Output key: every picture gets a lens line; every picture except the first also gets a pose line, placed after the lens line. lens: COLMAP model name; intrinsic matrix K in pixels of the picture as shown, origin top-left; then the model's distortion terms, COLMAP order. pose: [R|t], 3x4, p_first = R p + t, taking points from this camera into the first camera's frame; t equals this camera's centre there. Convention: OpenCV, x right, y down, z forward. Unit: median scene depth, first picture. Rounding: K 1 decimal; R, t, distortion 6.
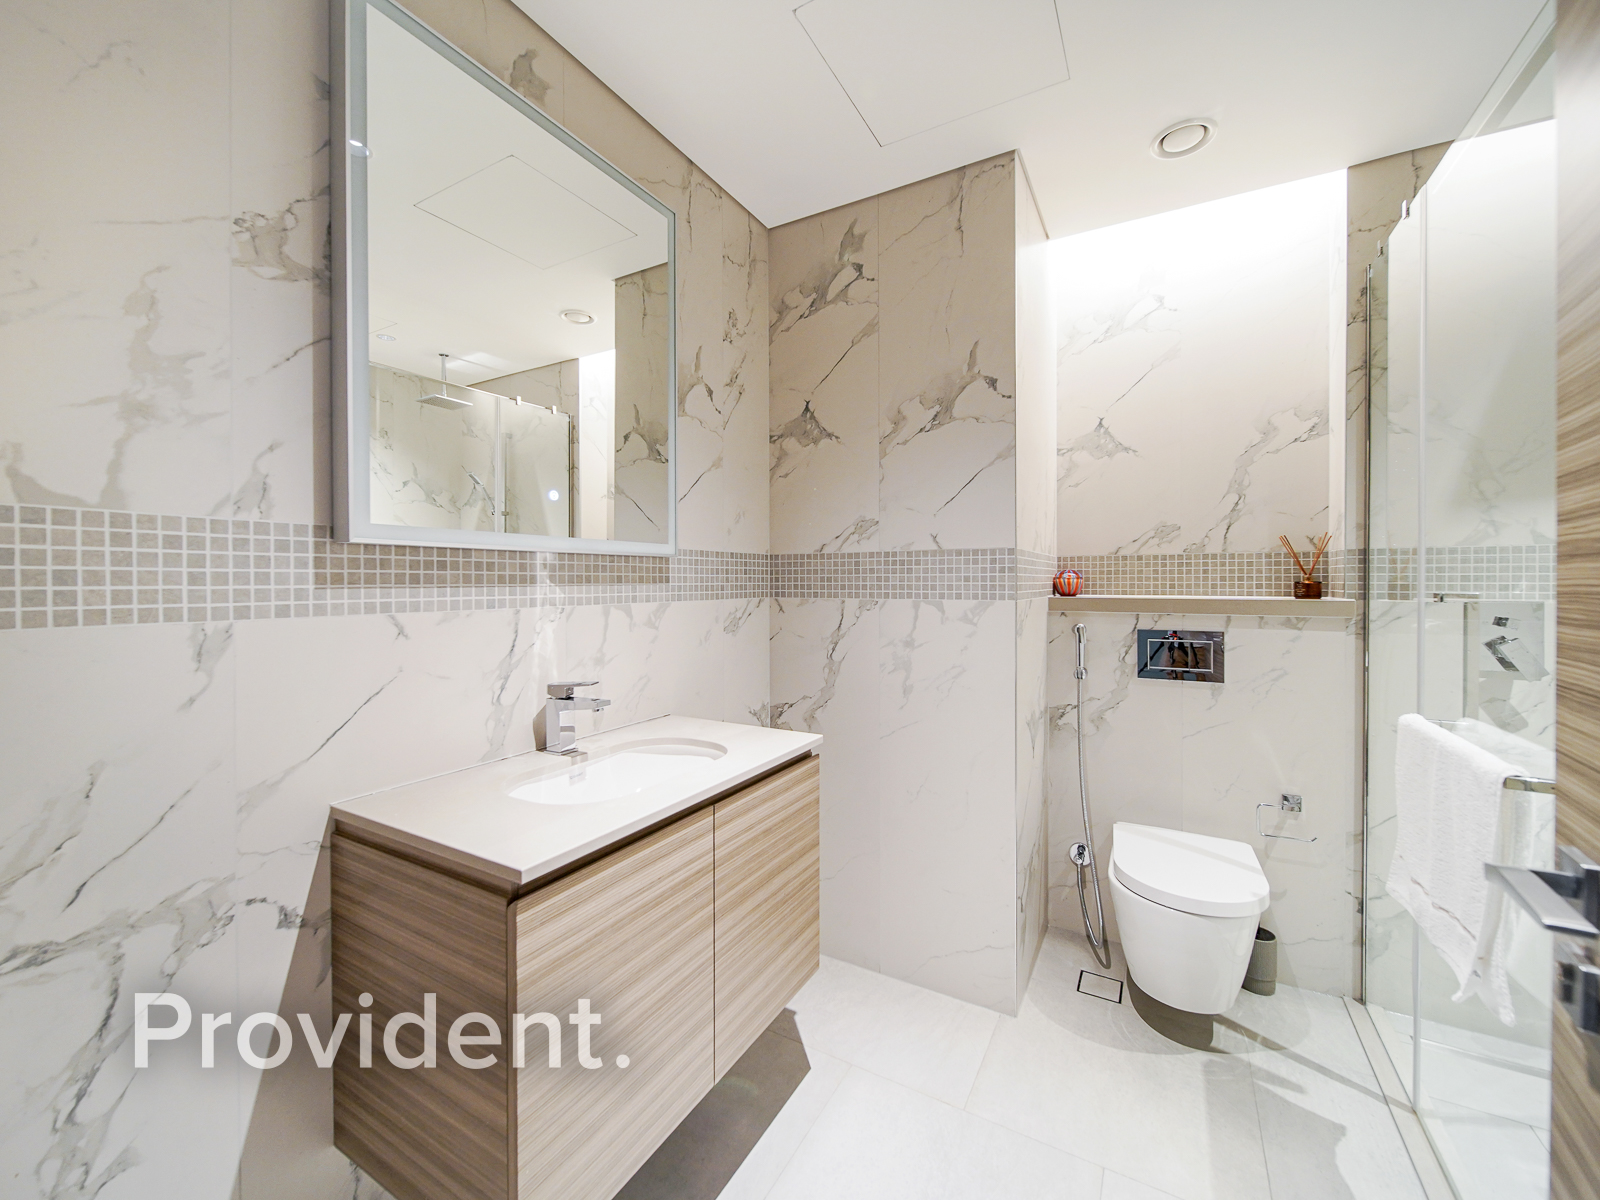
lens RADIAL K [[651.6, 0, 818.3], [0, 651.6, 575.4], [0, 0, 1]] dist [0.000683, -0.000640]
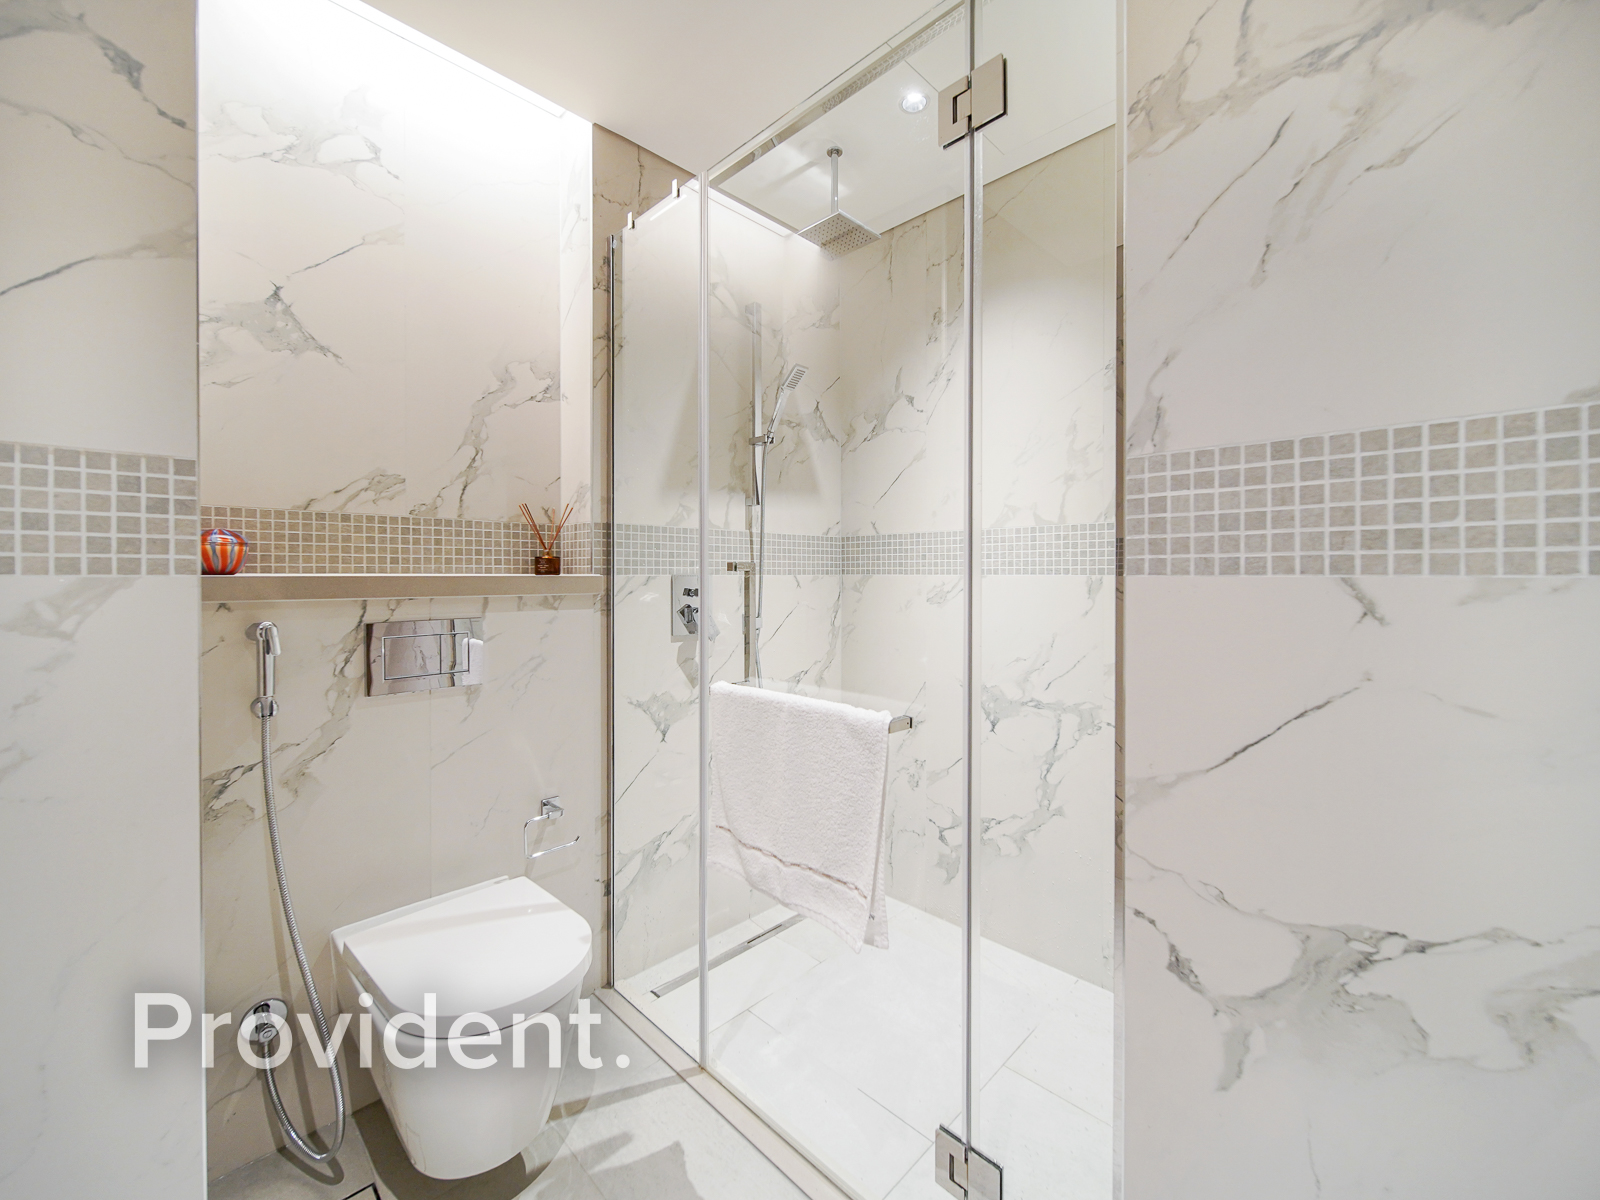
lens RADIAL K [[651.6, 0, 818.3], [0, 651.6, 575.4], [0, 0, 1]] dist [0.000683, -0.000640]
pose [[0.286713, -0.002823, 0.958012, -0.009732], [-0.007455, 0.999959, 0.005178, 0.027217], [-0.957987, -0.008627, 0.286680, 0.370382]]
